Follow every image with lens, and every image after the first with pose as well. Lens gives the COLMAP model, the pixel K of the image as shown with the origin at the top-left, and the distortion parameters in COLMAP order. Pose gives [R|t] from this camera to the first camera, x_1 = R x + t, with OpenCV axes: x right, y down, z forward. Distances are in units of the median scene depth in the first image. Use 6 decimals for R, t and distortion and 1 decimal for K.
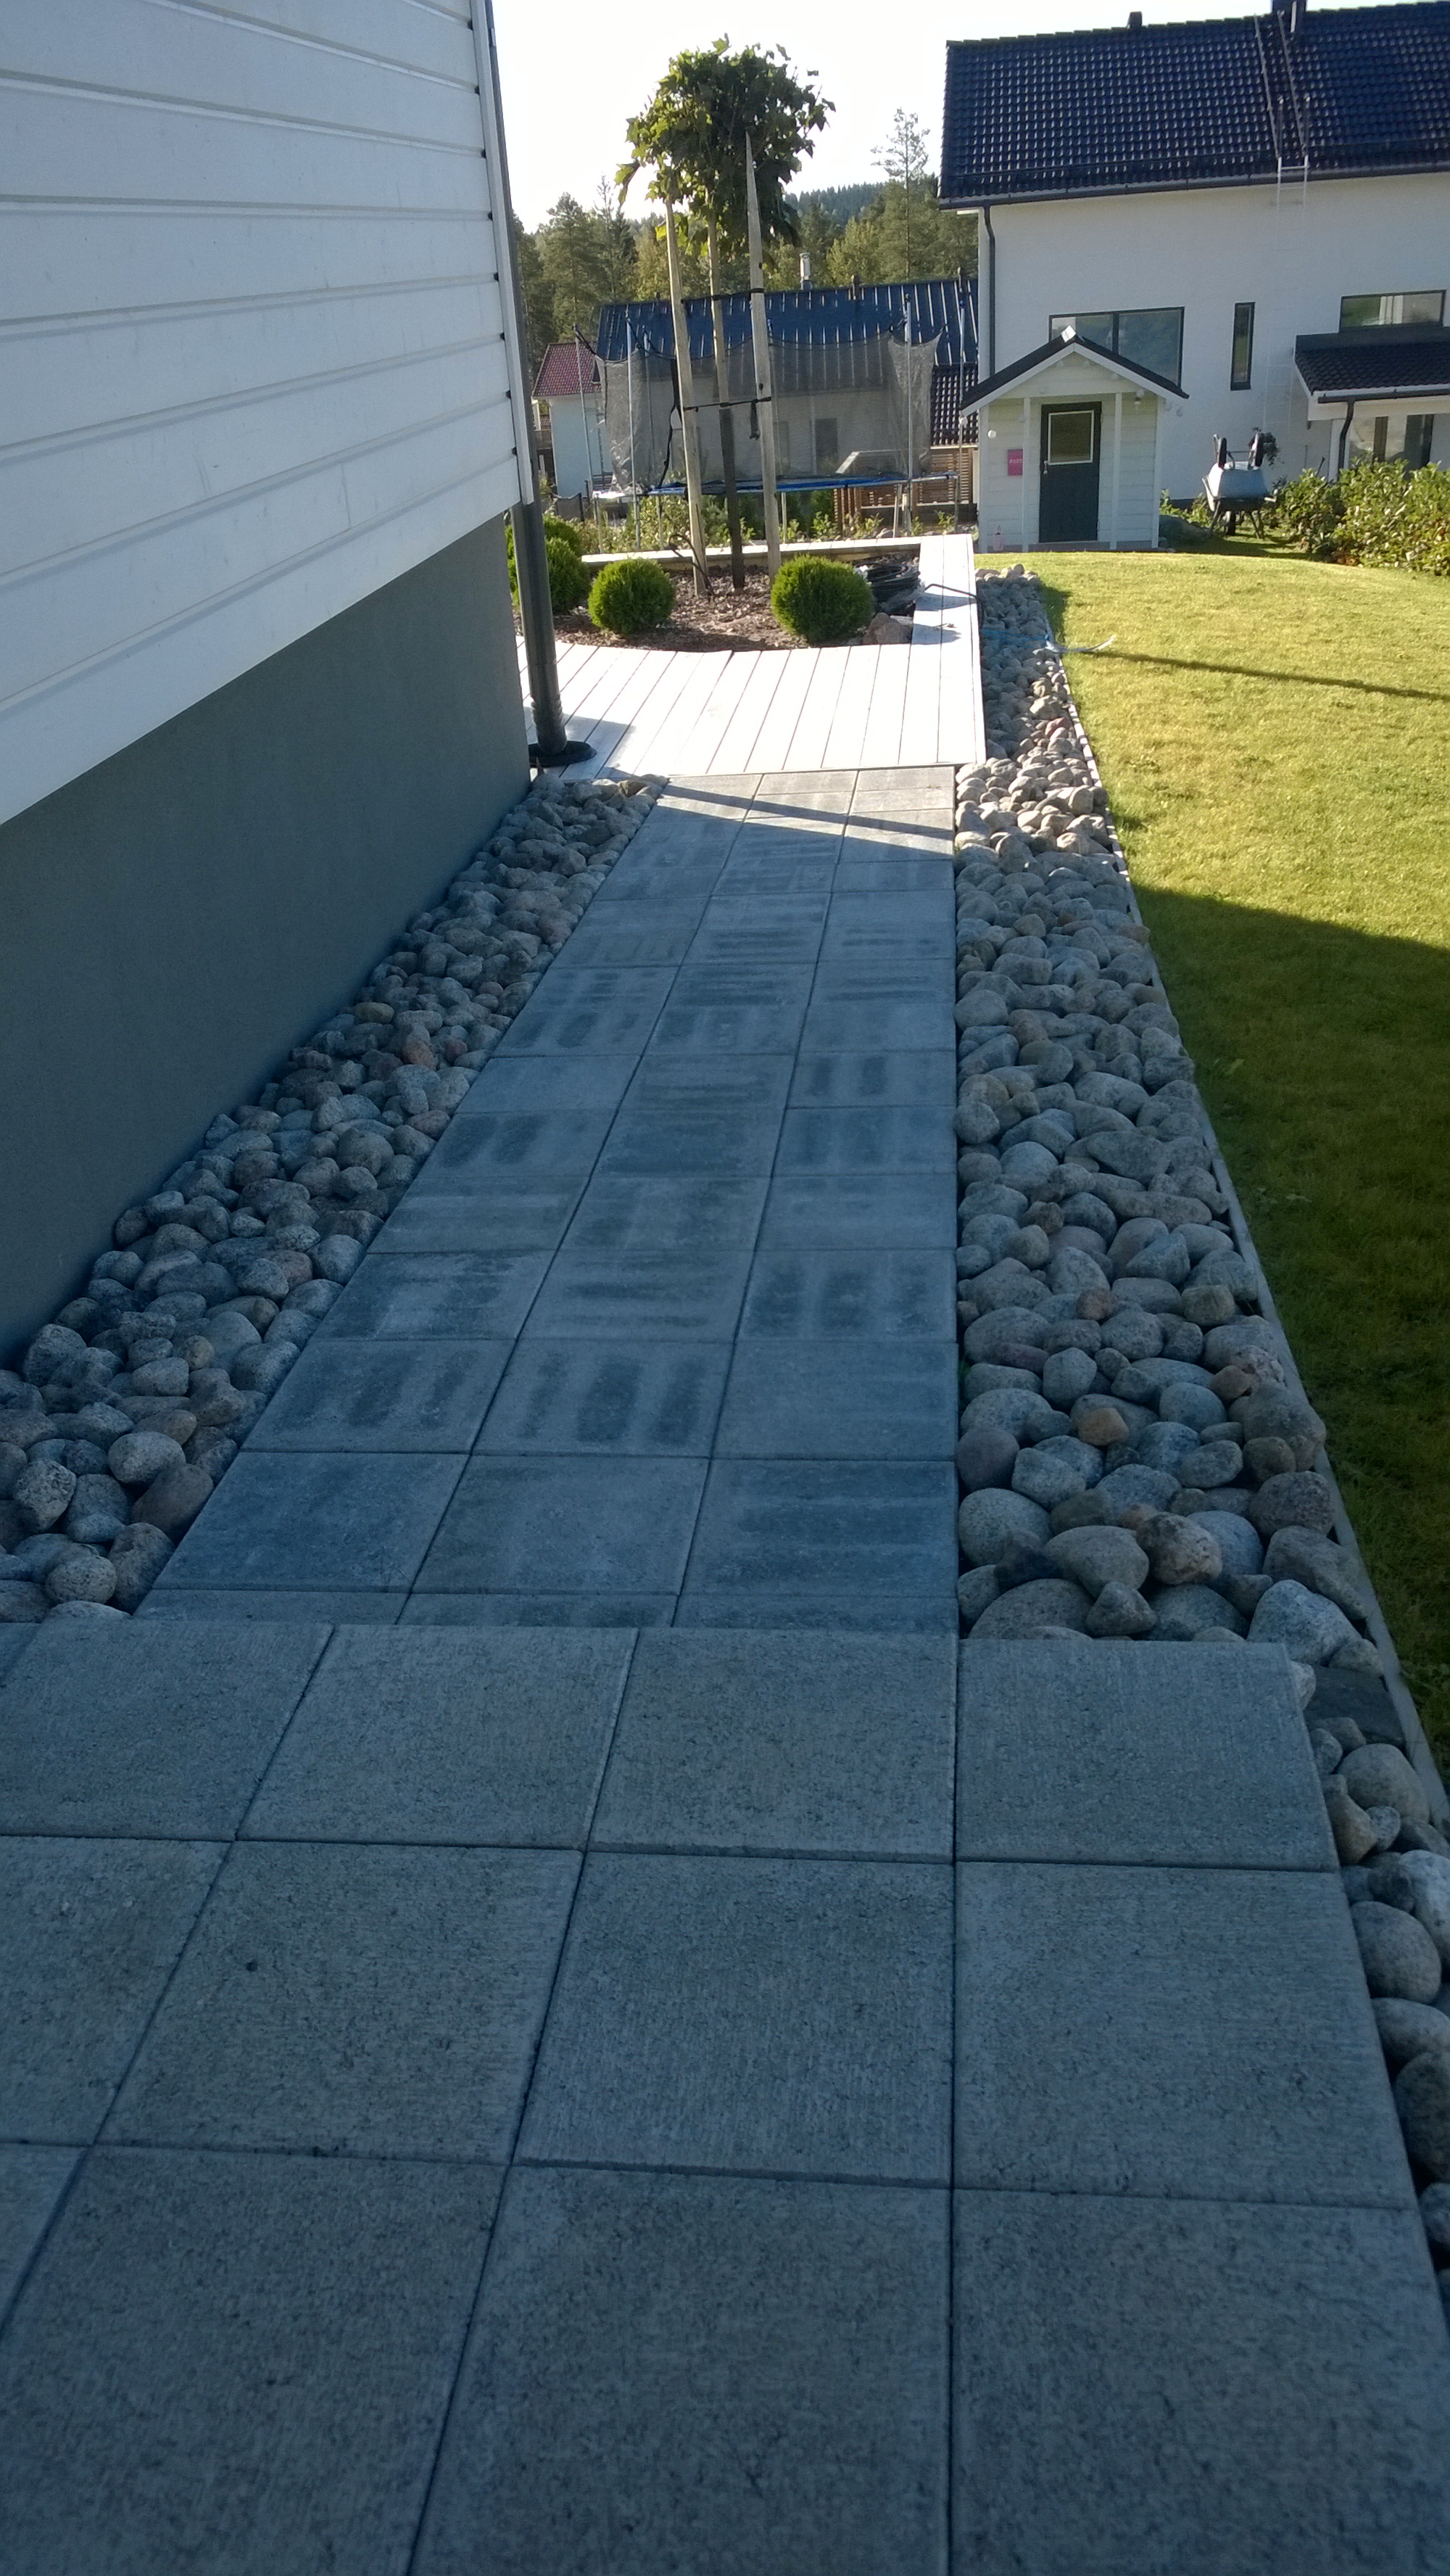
lens RADIAL K [[1945.4, 0, 725.0], [0, 1945.4, 1288.0], [0, 0, 1]] dist [-0.009754, -0.007446]
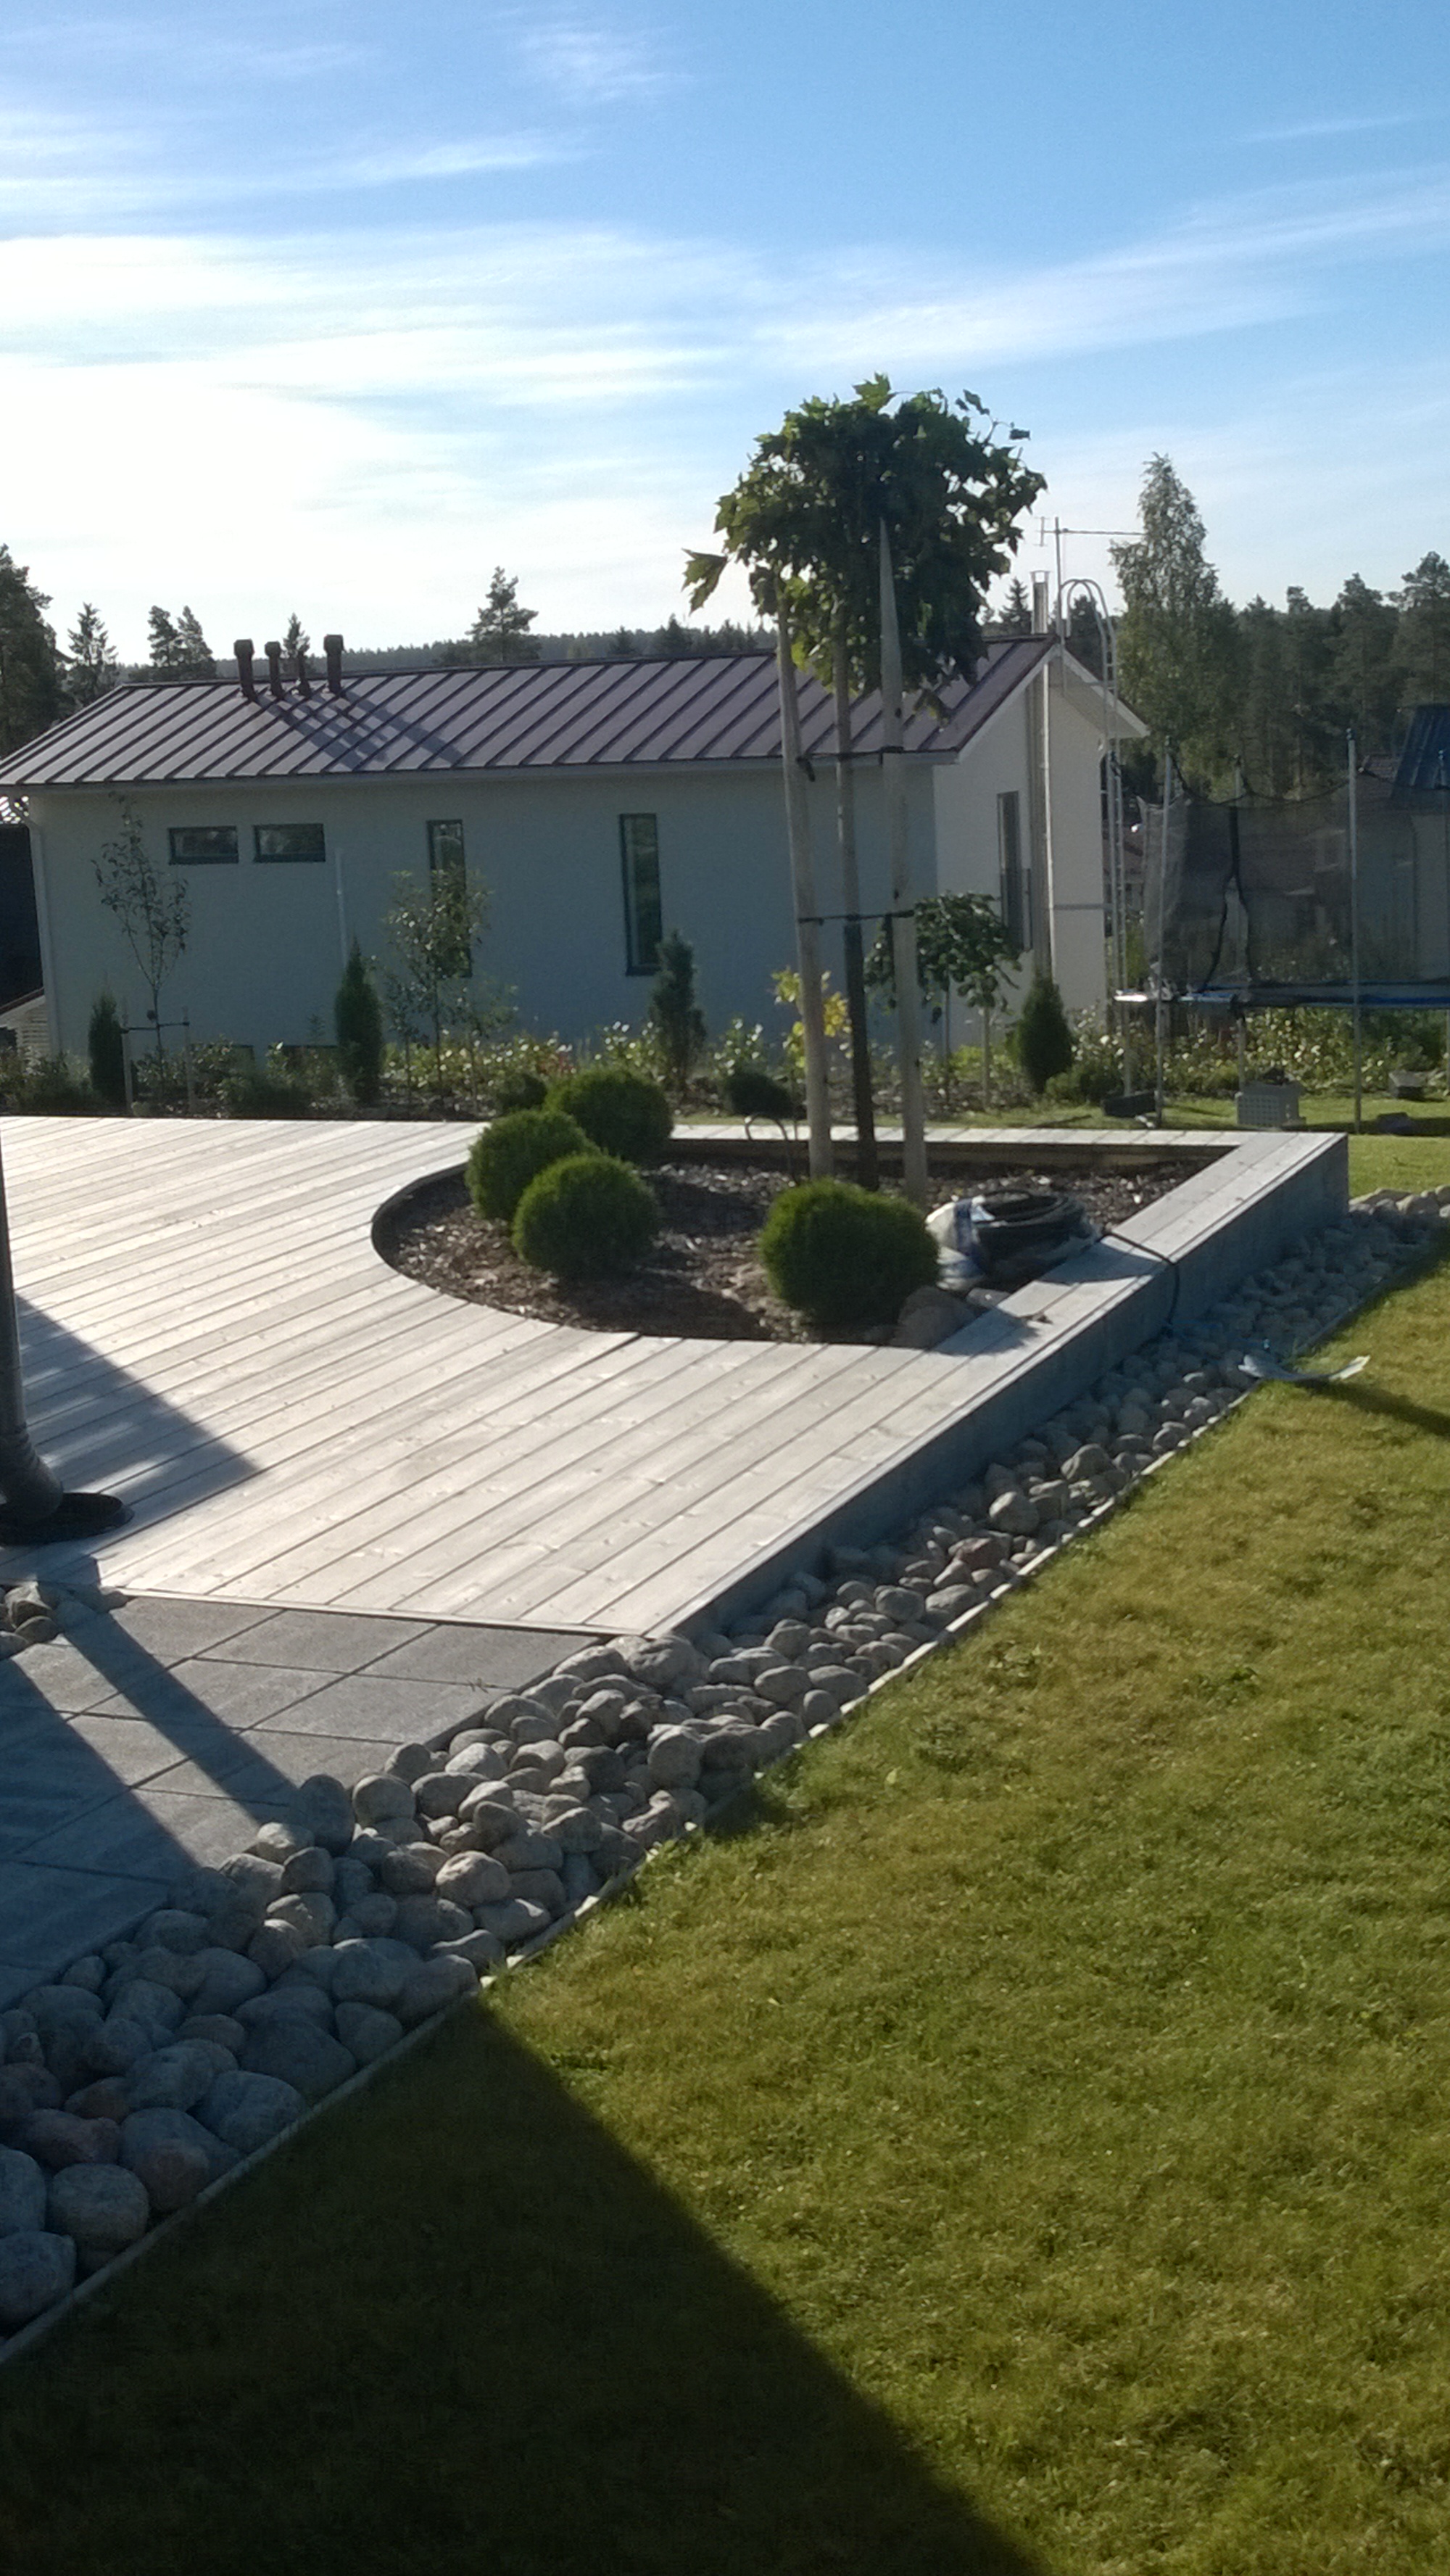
lens RADIAL K [[3072.7, 0, 725.0], [0, 3072.7, 1288.0], [0, 0, 1]] dist [-0.002589, -0.005192]
pose [[0.959849, 0.078659, -0.269264, 0.372490], [-0.149987, 0.955061, -0.255660, -0.156130], [0.237054, 0.285781, 0.928512, 0.222822]]
